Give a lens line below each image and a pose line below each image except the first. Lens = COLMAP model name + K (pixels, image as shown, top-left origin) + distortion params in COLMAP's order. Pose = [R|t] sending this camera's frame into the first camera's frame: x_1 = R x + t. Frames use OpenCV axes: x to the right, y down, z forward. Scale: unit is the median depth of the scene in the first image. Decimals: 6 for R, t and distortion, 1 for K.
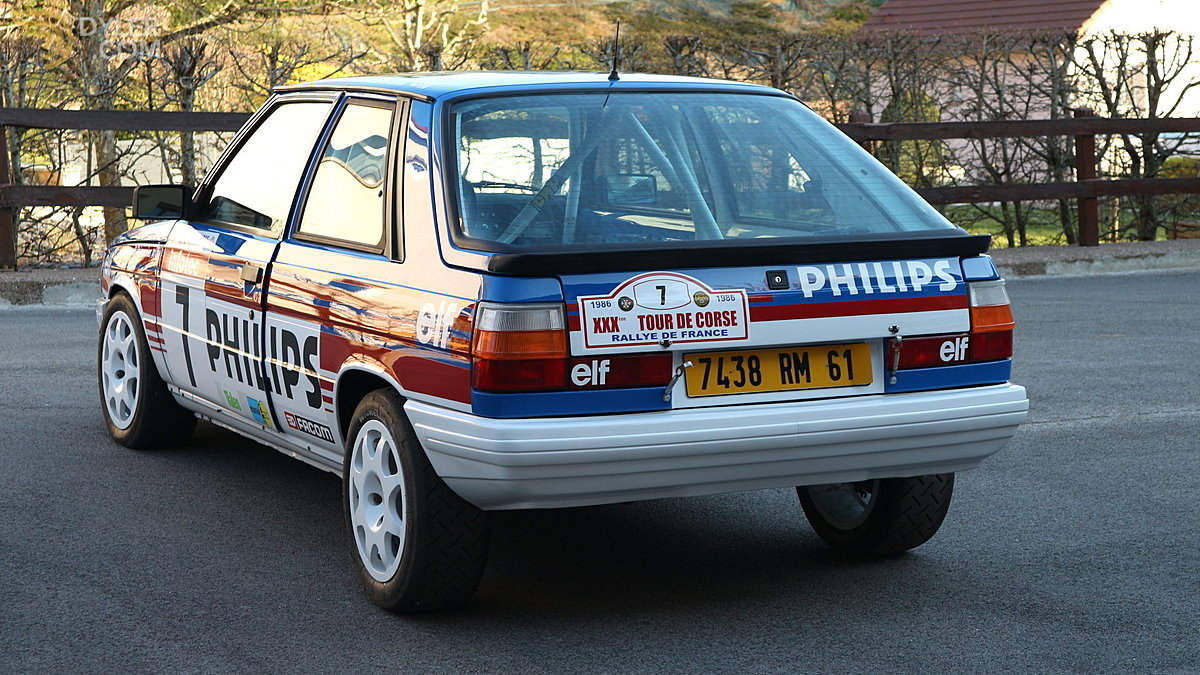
lens RADIAL K [[2333.4, 0, 600.0], [0, 2333.4, 337.5], [0, 0, 1]] dist [-0.097303, -0.135778]
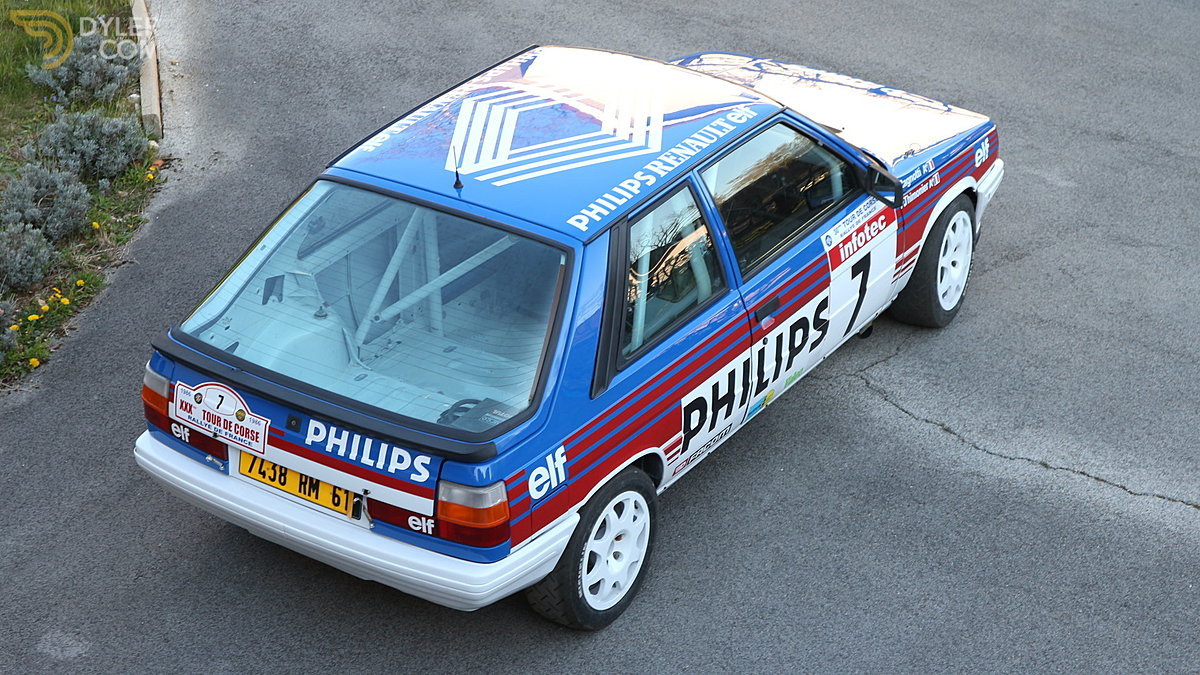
lens RADIAL K [[2333.4, 0, 600.0], [0, 2333.4, 337.5], [0, 0, 1]] dist [-0.097303, -0.135778]
pose [[0.497436, 0.412131, -0.763351, 1.155715], [-0.096969, 0.900845, 0.423174, -0.647017], [0.862064, -0.136480, 0.488077, 0.508460]]
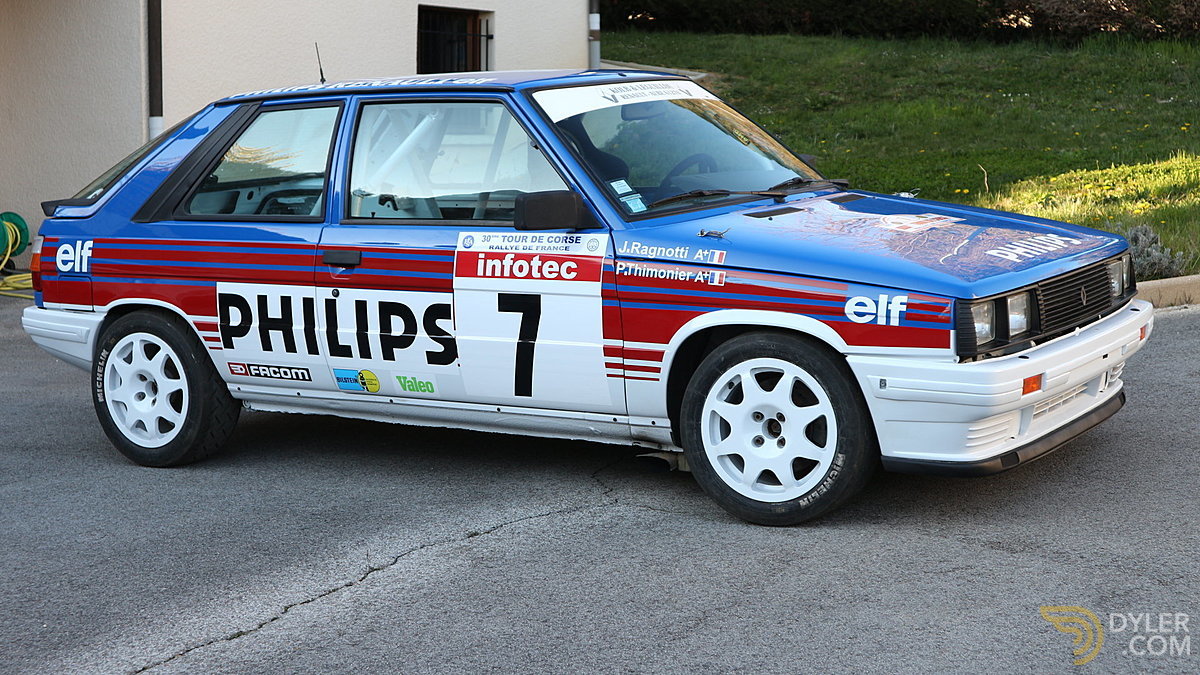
lens RADIAL K [[1944.7, 0, 600.0], [0, 1944.7, 337.5], [0, 0, 1]] dist [0.010821, 0.080689]
pose [[-0.859870, 0.105752, -0.499439, 0.515827], [-0.019854, 0.970642, 0.239708, -0.278661], [0.510126, 0.216034, -0.832527, 2.348009]]
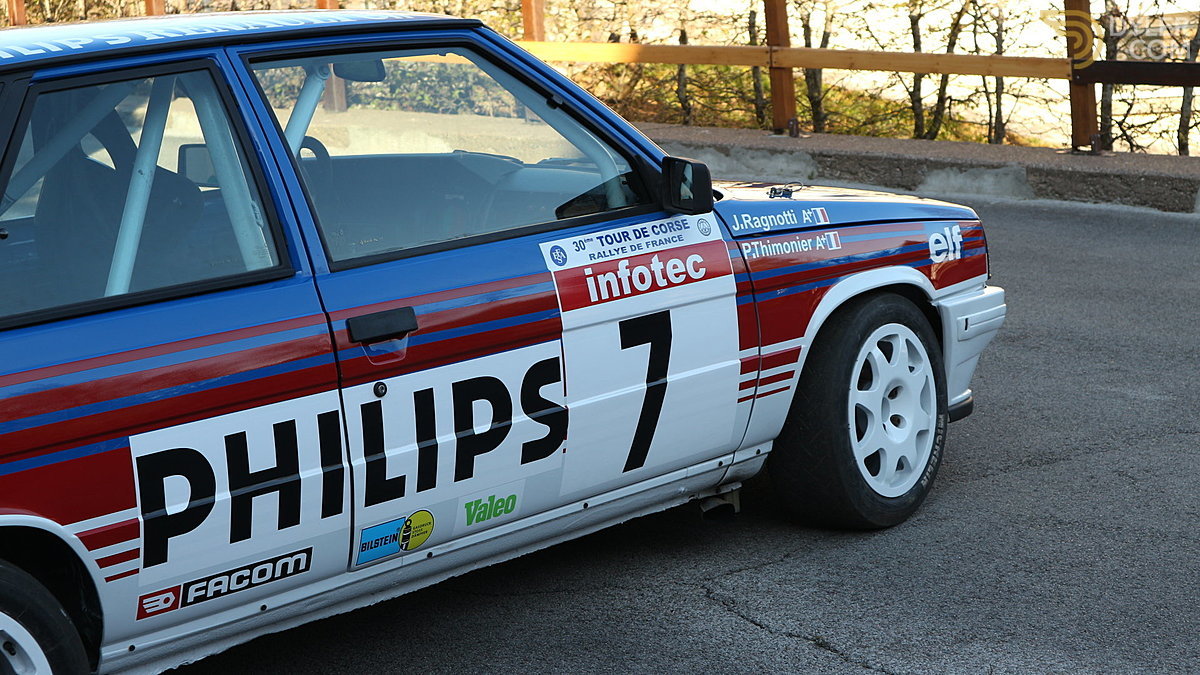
lens RADIAL K [[2164.3, 0, 600.0], [0, 2164.3, 337.5], [0, 0, 1]] dist [-0.097928, 0.038644]
pose [[0.346989, 0.139919, -0.927373, 0.756706], [-0.050251, 0.990162, 0.130590, -0.141722], [0.936522, 0.001288, 0.350606, 1.140100]]
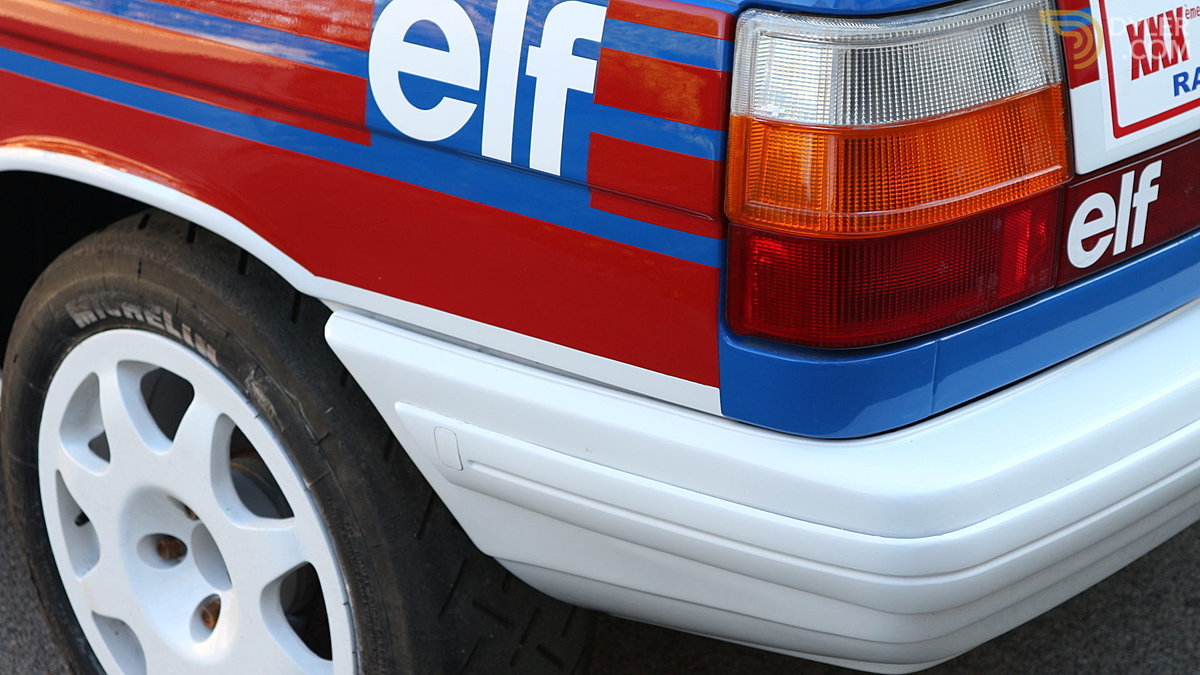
lens RADIAL K [[2403.3, 0, 600.0], [0, 2403.3, 337.5], [0, 0, 1]] dist [-0.184708, 0.004499]
pose [[0.932727, -0.164925, 0.320655, -0.150664], [0.063823, 0.950739, 0.303352, -0.059983], [-0.354889, -0.262480, 0.897306, 0.731071]]
